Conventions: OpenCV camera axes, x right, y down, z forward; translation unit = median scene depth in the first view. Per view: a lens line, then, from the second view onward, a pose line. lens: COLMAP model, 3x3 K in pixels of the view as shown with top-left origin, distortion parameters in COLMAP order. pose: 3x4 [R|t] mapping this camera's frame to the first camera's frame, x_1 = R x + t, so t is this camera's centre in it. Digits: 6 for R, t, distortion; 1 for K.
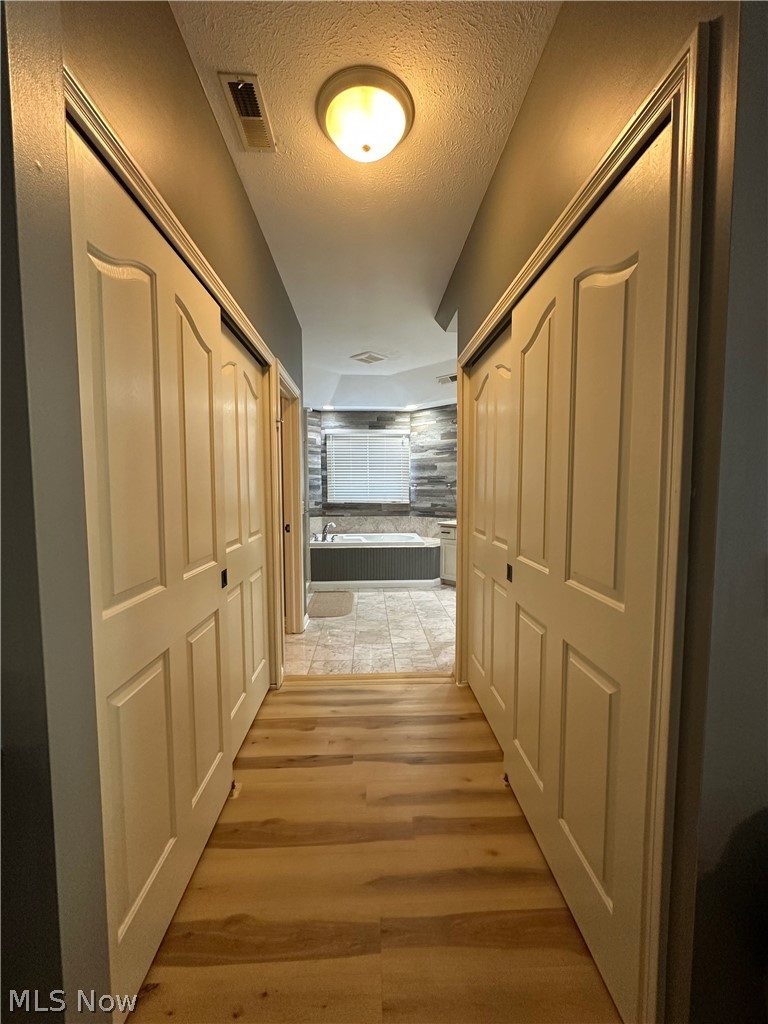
lens RADIAL K [[409.0, 0, 386.1], [0, 409.0, 513.7], [0, 0, 1]] dist [-0.000720, 0.000228]
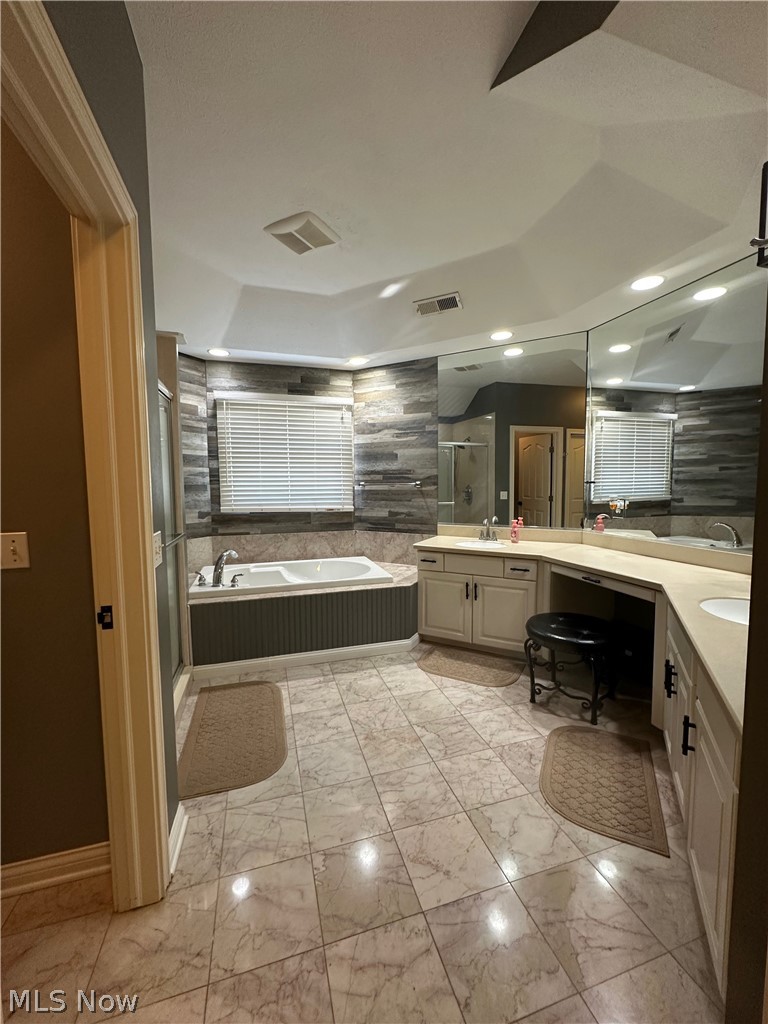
lens RADIAL K [[409.0, 0, 384.4], [0, 409.0, 513.9], [0, 0, 1]] dist [-0.000720, 0.000228]
pose [[0.969444, -0.022605, 0.244270, -0.058178], [0.020497, 0.999728, 0.011168, -0.028205], [-0.244456, -0.005820, 0.969643, 0.363659]]
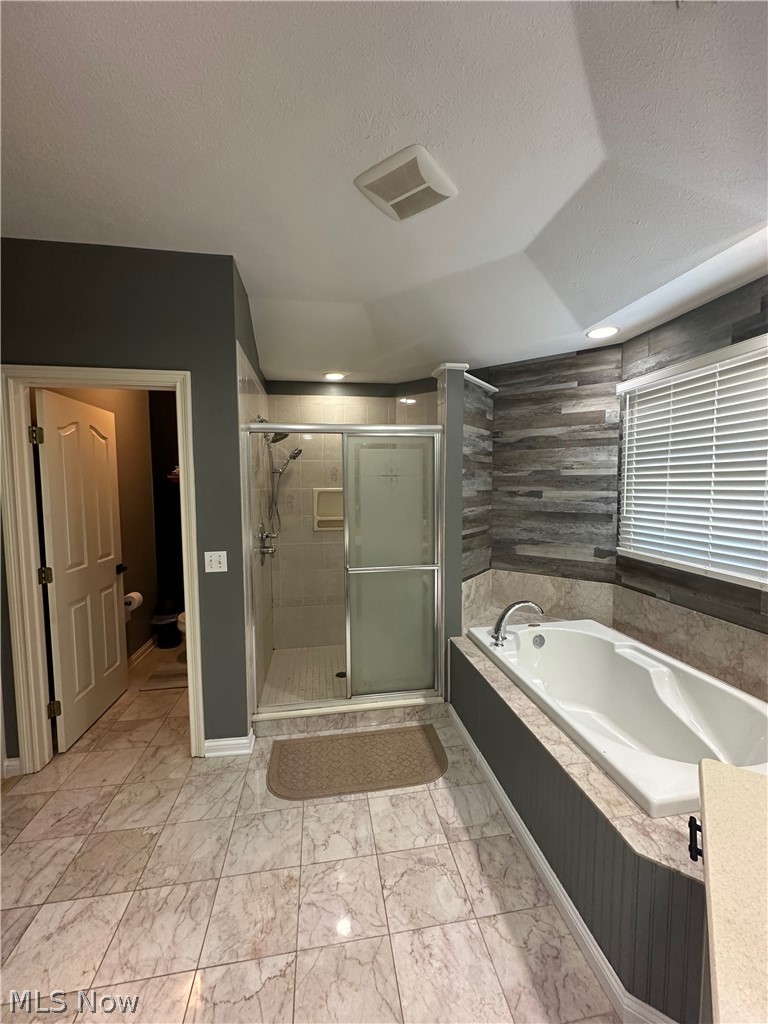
lens RADIAL K [[409.0, 0, 384.7], [0, 409.0, 513.4], [0, 0, 1]] dist [-0.000720, 0.000228]
pose [[0.109637, 0.069503, -0.991539, 0.257607], [-0.059324, 0.996232, 0.063272, -0.085263], [0.992200, 0.051886, 0.113347, 0.723706]]
